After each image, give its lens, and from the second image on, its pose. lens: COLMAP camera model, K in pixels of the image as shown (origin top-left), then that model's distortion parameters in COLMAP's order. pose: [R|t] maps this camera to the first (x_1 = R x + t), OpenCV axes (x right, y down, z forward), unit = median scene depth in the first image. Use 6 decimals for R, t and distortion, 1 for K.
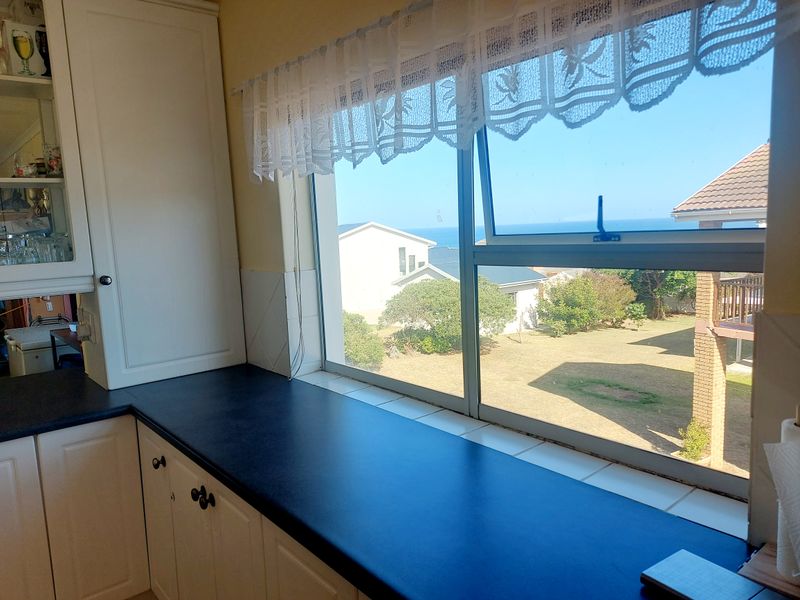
lens RADIAL K [[575.5, 0, 400.9], [0, 575.5, 304.2], [0, 0, 1]] dist [0.028367, -0.012206]
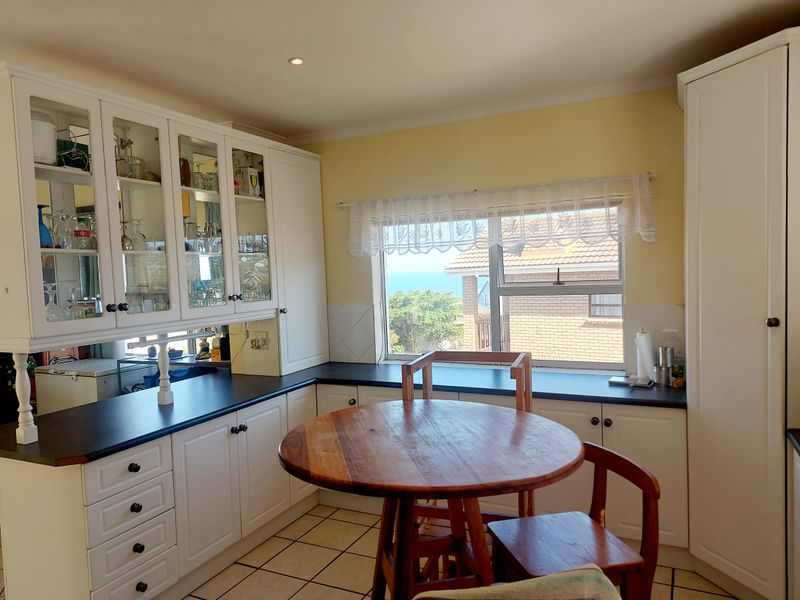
lens RADIAL K [[575.5, 0, 399.2], [0, 575.5, 303.0], [0, 0, 1]] dist [0.028367, -0.012206]
pose [[0.907433, -0.019338, 0.419752, -0.904888], [0.058538, 0.995017, -0.080708, 0.092846], [-0.416100, 0.097809, 0.904043, -0.686770]]
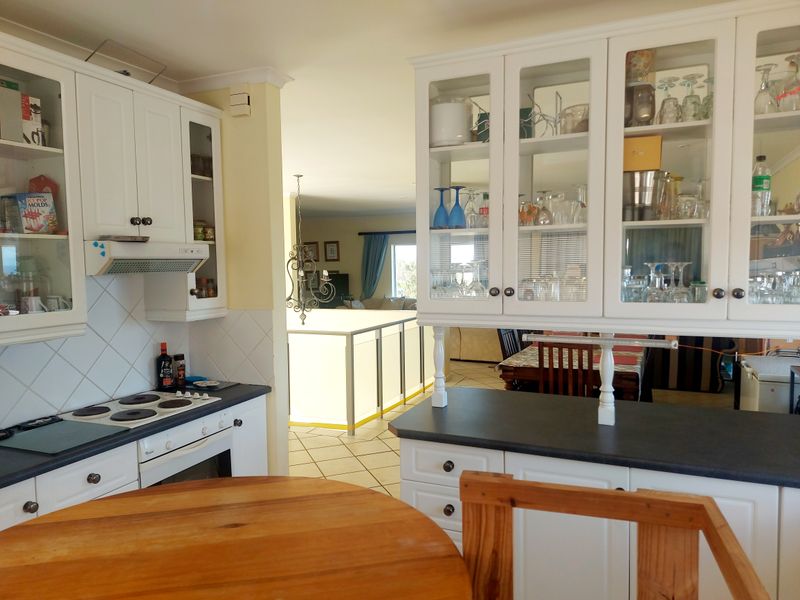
lens RADIAL K [[575.5, 0, 399.2], [0, 575.5, 300.6], [0, 0, 1]] dist [0.028367, -0.012206]
pose [[0.439196, 0.093526, -0.893510, -0.074197], [-0.123928, 0.991365, 0.042853, -0.033535], [0.889803, 0.091910, 0.446994, -0.001817]]
